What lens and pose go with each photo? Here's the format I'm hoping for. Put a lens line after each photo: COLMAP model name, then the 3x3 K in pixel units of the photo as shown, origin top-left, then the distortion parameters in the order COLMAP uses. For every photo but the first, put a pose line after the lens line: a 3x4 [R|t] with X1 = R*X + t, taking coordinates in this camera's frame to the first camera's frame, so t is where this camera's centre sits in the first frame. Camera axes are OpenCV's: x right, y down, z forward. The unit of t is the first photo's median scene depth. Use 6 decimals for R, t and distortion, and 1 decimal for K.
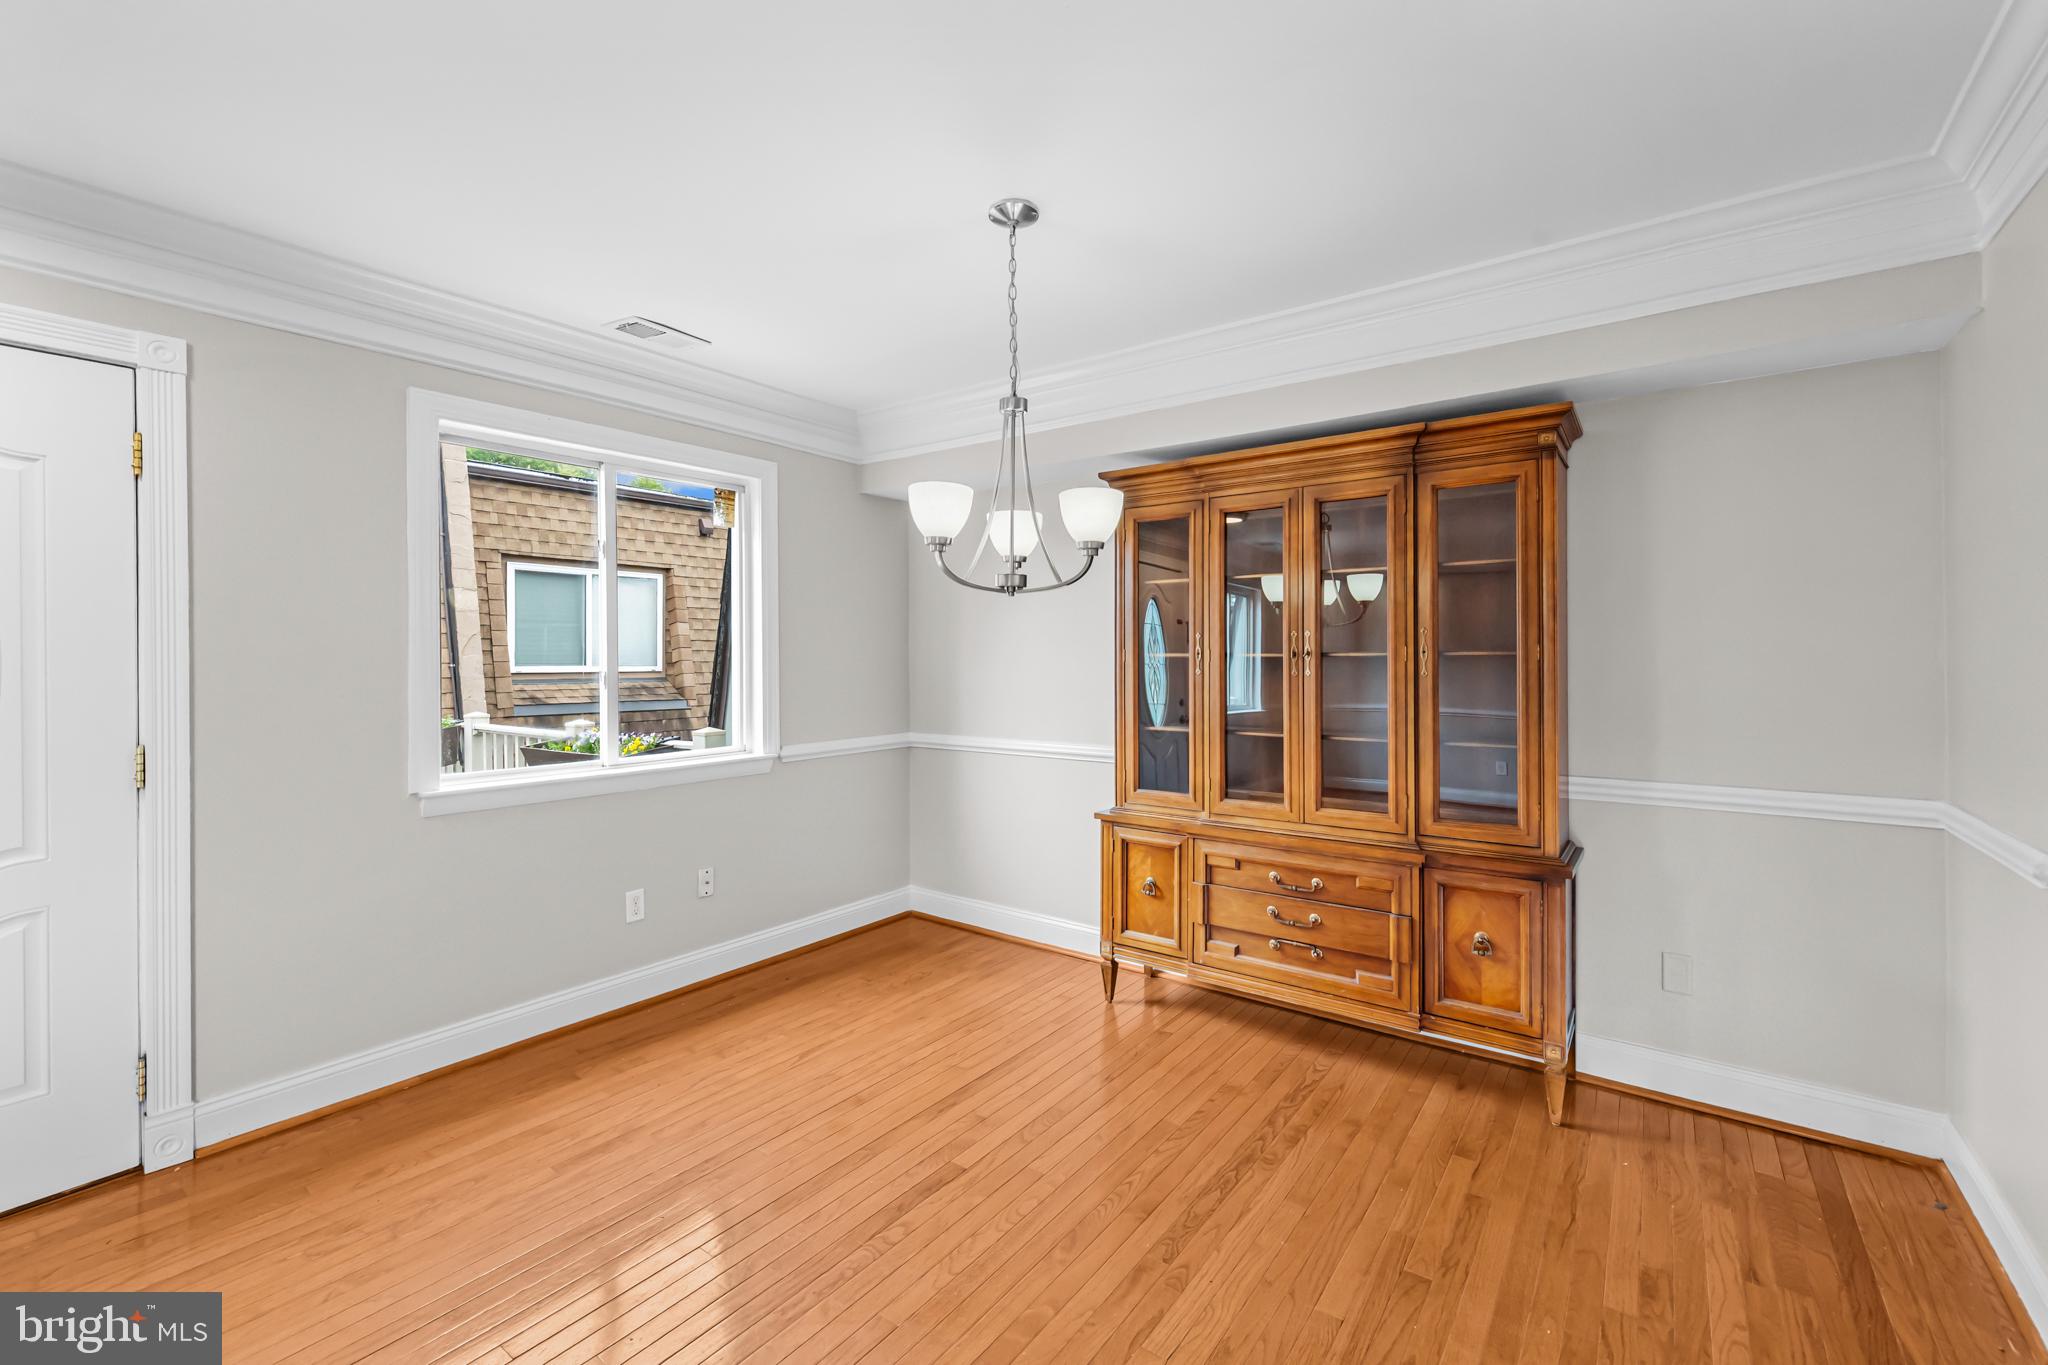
lens RADIAL K [[870.5, 0, 1012.9], [0, 870.5, 648.4], [0, 0, 1]] dist [0.001223, 0.000489]
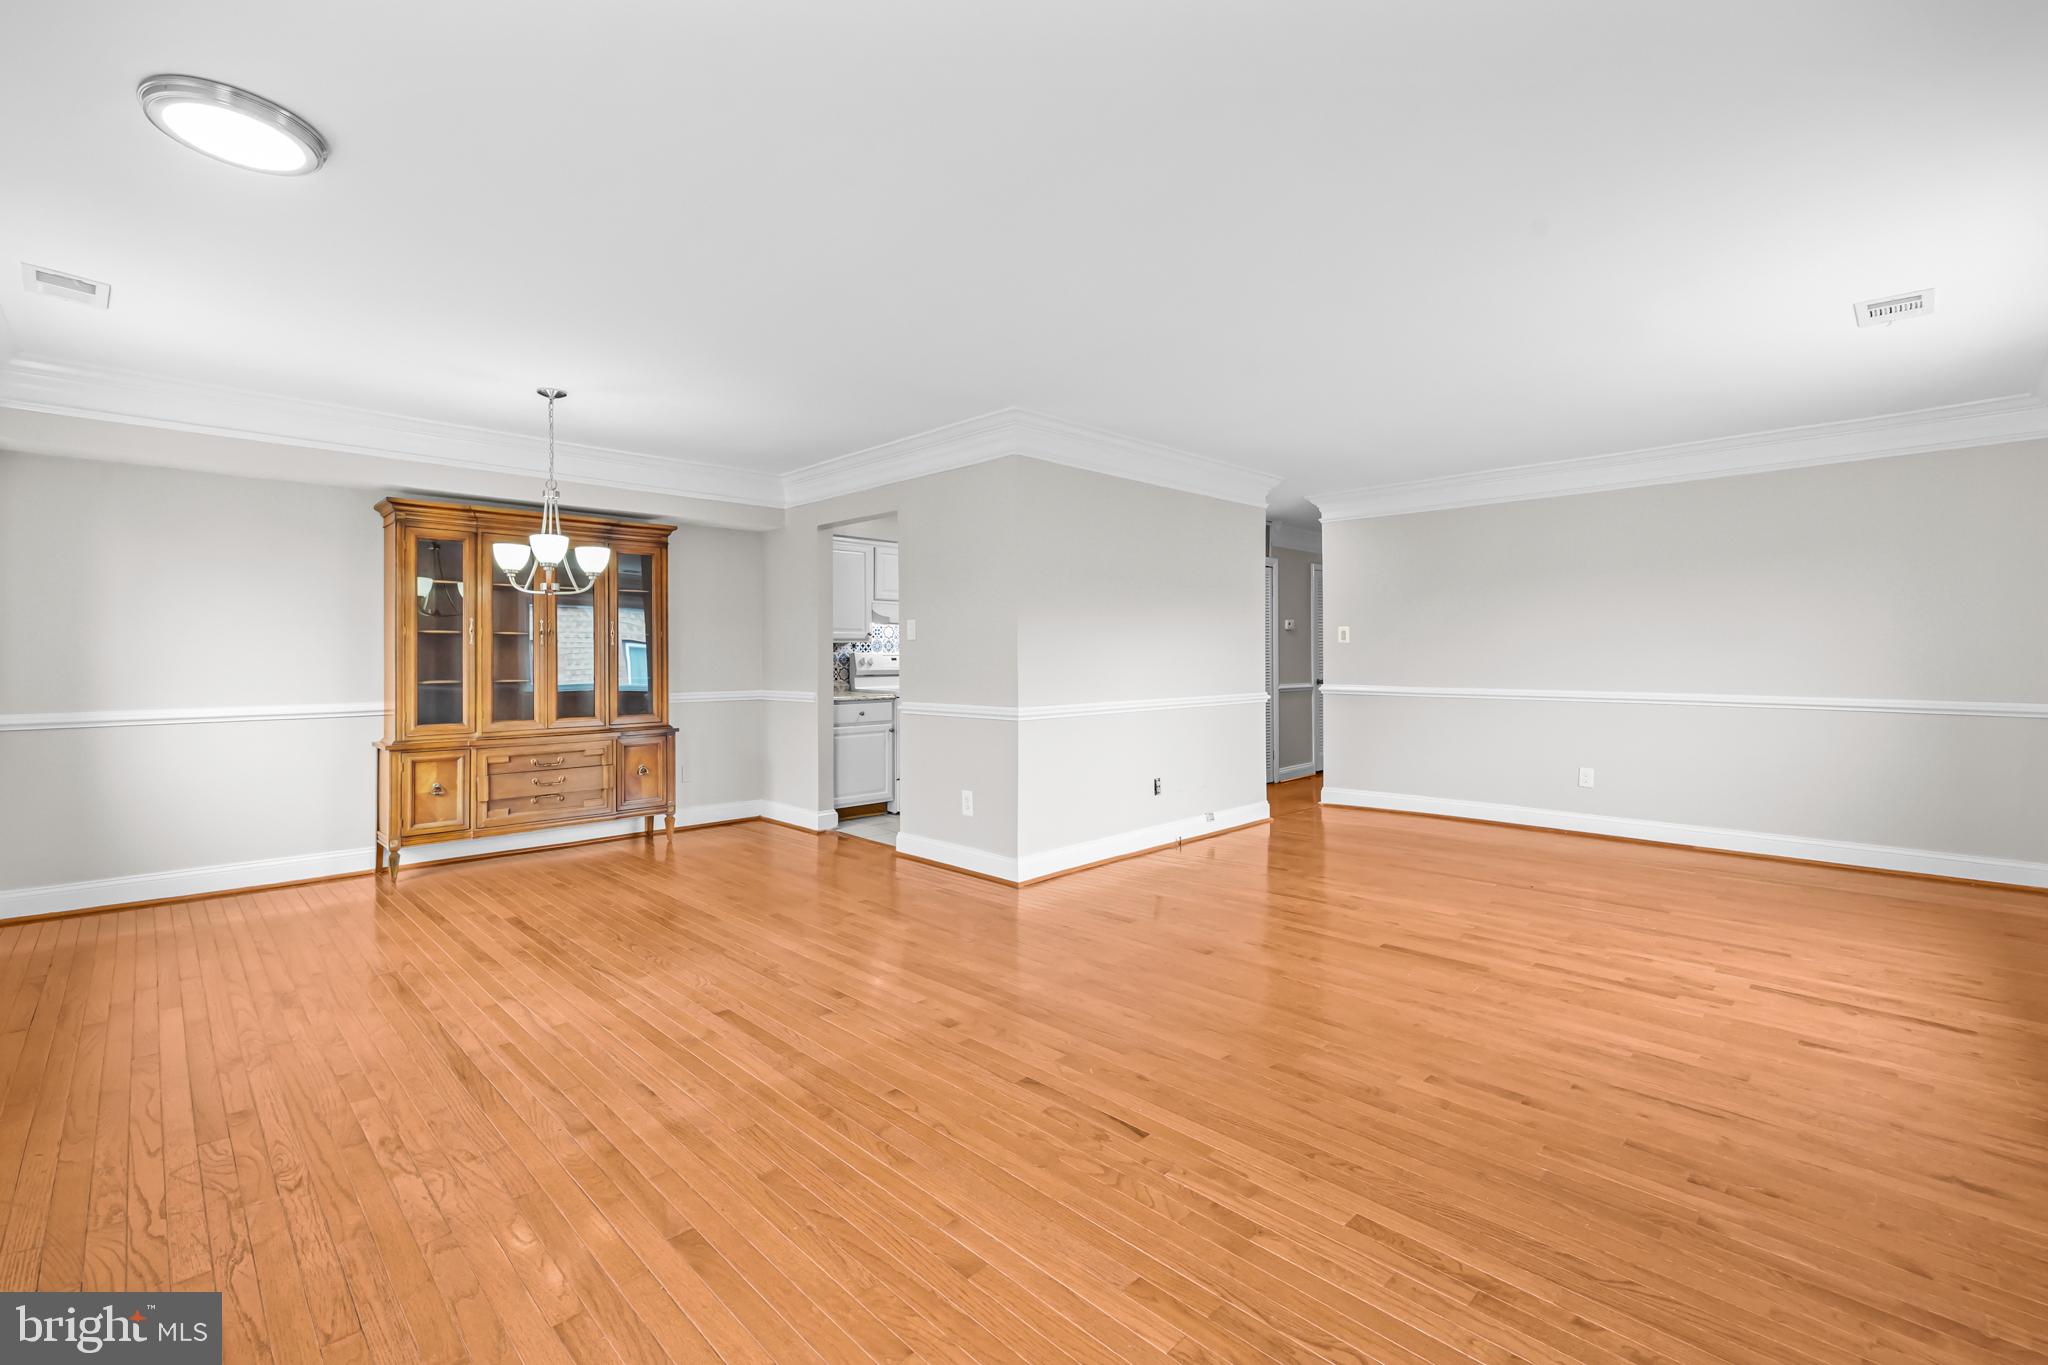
lens RADIAL K [[904.3, 0, 1041.1], [0, 904.3, 645.7], [0, 0, 1]] dist [0.002356, 0.000436]
pose [[0.127824, 0.017862, 0.991636, -1.290380], [-0.006397, 0.999832, -0.017185, 0.054586], [-0.991776, -0.004147, 0.127917, -0.212017]]
